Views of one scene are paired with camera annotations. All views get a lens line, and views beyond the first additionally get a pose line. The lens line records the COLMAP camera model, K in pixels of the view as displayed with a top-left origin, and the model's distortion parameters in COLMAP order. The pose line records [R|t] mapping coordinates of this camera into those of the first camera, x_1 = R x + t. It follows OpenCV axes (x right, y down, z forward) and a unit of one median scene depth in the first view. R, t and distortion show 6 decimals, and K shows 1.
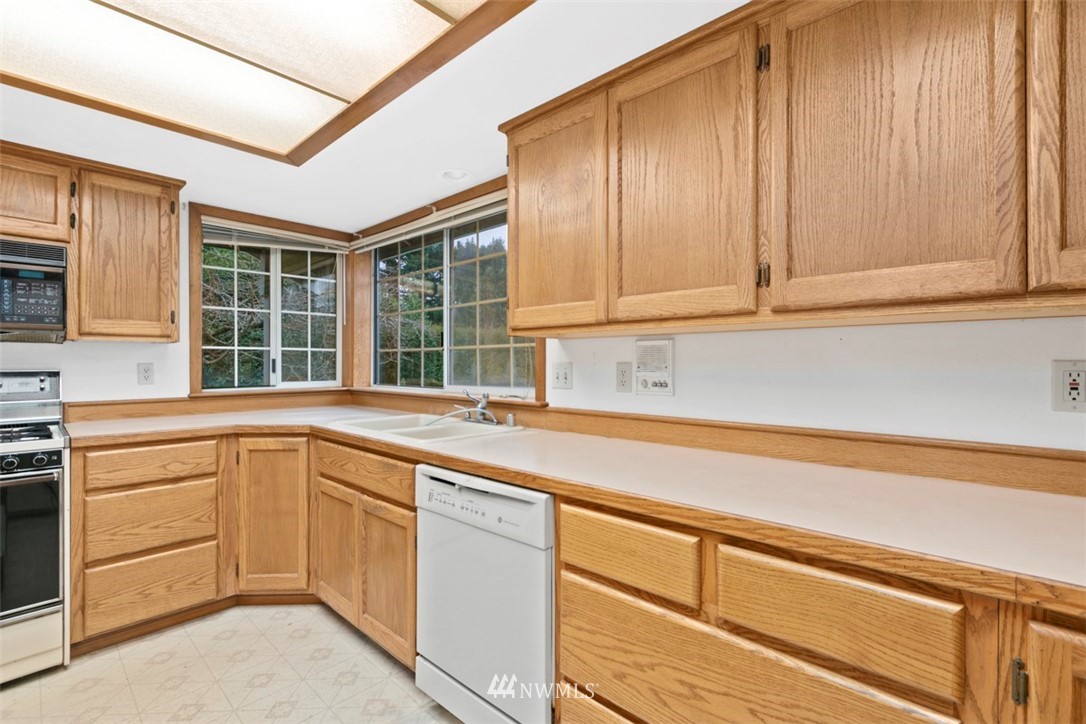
lens RADIAL K [[492.5, 0, 531.6], [0, 492.5, 361.1], [0, 0, 1]] dist [0.003620, 0.003095]
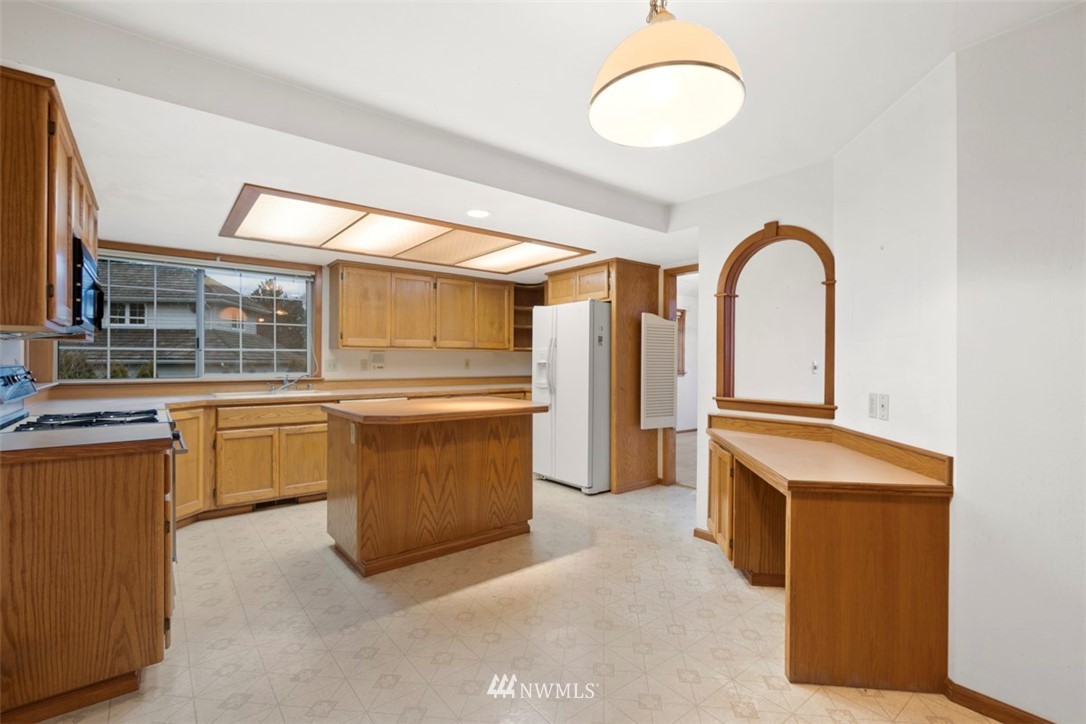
lens RADIAL K [[492.5, 0, 532.6], [0, 492.5, 358.3], [0, 0, 1]] dist [0.003620, 0.003095]
pose [[0.173839, 0.006259, 0.984754, -1.781143], [-0.006146, 0.999967, -0.005271, 0.002570], [-0.984755, -0.005137, 0.173872, -0.260959]]
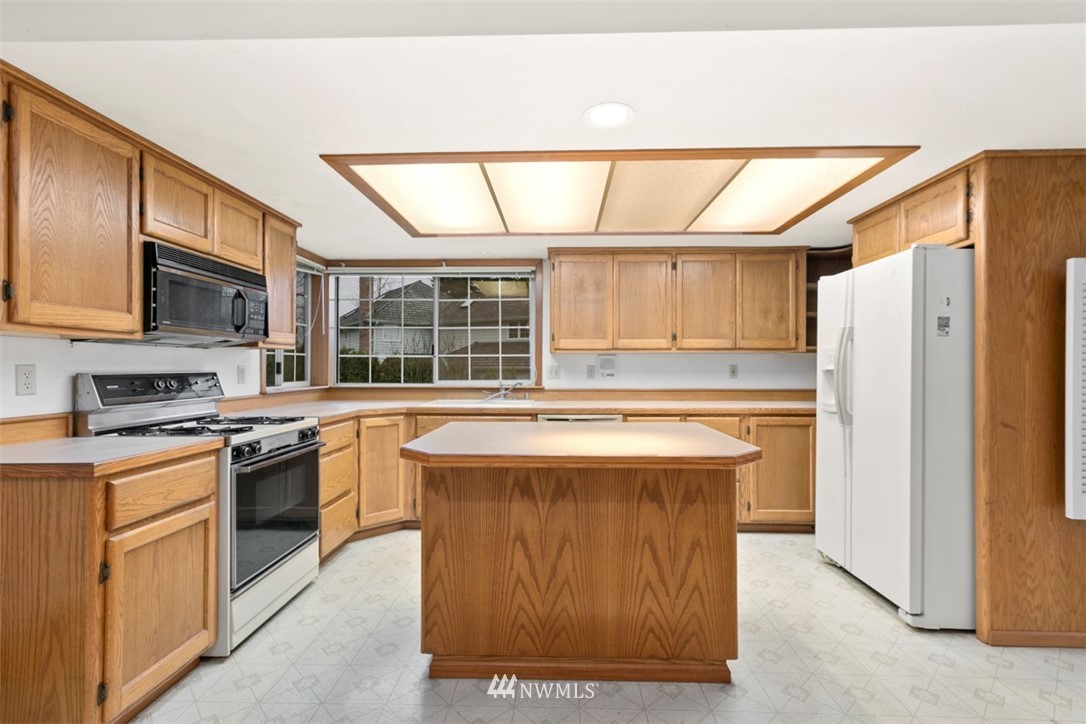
lens RADIAL K [[492.5, 0, 540.4], [0, 492.5, 364.7], [0, 0, 1]] dist [0.003620, 0.003095]
pose [[0.757778, 0.003358, 0.652504, -1.119004], [-0.002603, 0.999994, -0.002123, 0.003153], [-0.652507, -0.000090, 0.757782, -0.397348]]
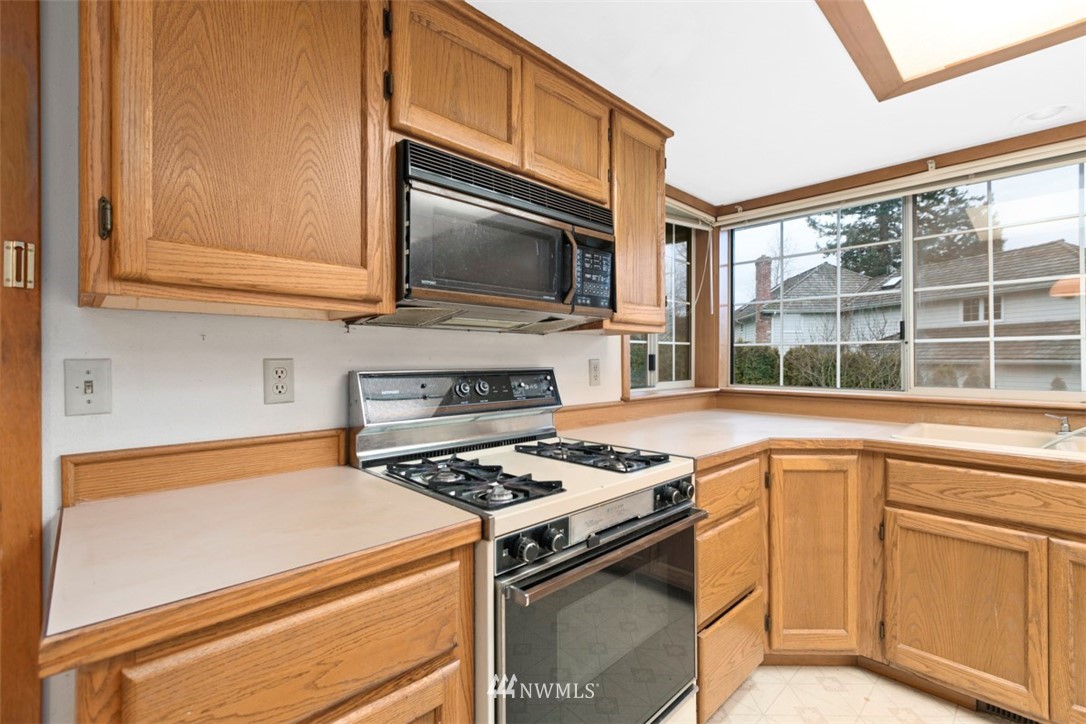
lens RADIAL K [[492.5, 0, 547.1], [0, 492.5, 359.2], [0, 0, 1]] dist [0.003620, 0.003095]
pose [[0.999143, 0.000273, -0.041388, -0.915038], [-0.000233, 0.999999, 0.000984, 0.003964], [0.041388, -0.000974, 0.999143, 0.204562]]
